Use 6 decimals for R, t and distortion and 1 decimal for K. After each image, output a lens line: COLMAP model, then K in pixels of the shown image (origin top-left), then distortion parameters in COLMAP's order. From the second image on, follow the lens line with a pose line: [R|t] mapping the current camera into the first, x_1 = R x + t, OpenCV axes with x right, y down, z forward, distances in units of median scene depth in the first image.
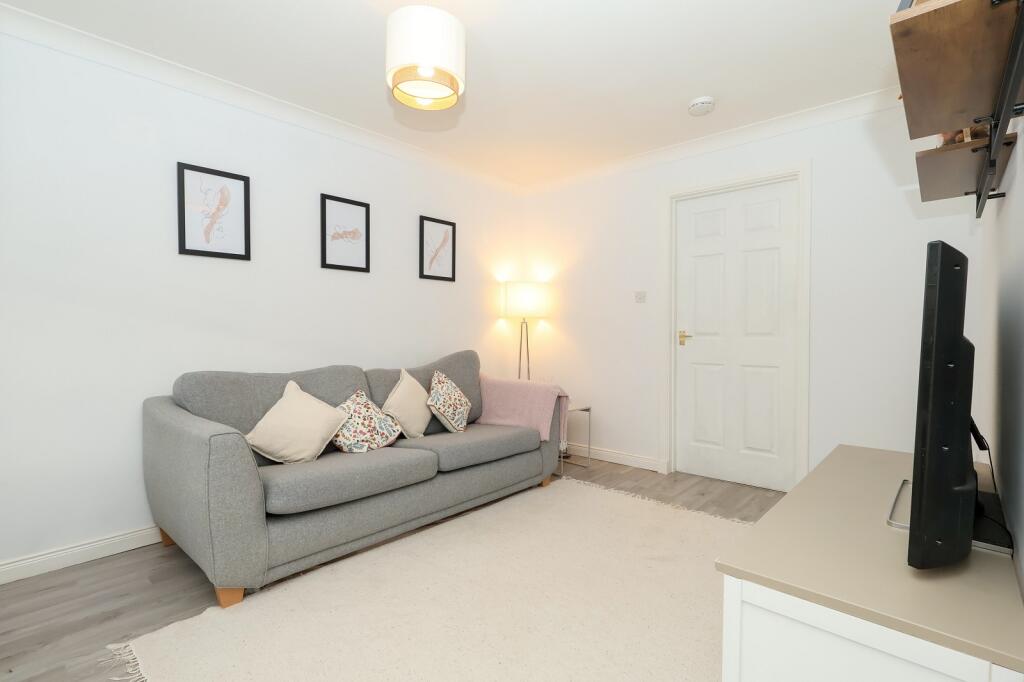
lens RADIAL K [[474.1, 0, 512.5], [0, 474.1, 341.6], [0, 0, 1]] dist [-0.003261, -0.000137]
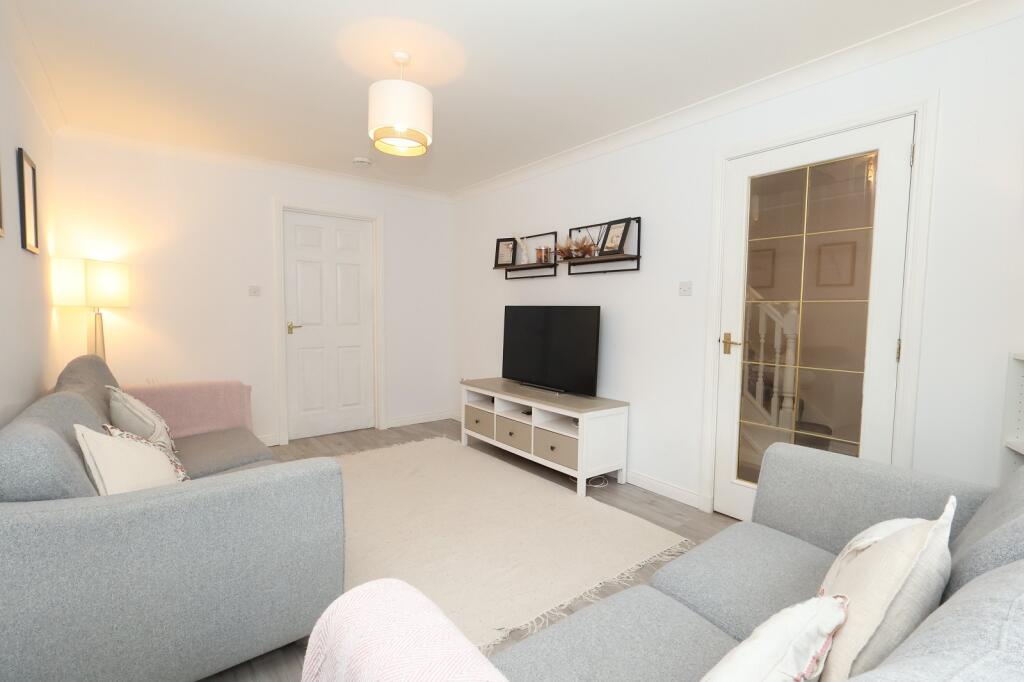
lens RADIAL K [[474.1, 0, 511.9], [0, 474.1, 340.4], [0, 0, 1]] dist [-0.003261, -0.000137]
pose [[0.174842, -0.063239, 0.982564, -0.726970], [0.004392, 0.997975, 0.063449, -0.050381], [-0.984587, -0.006778, 0.174766, 0.250208]]
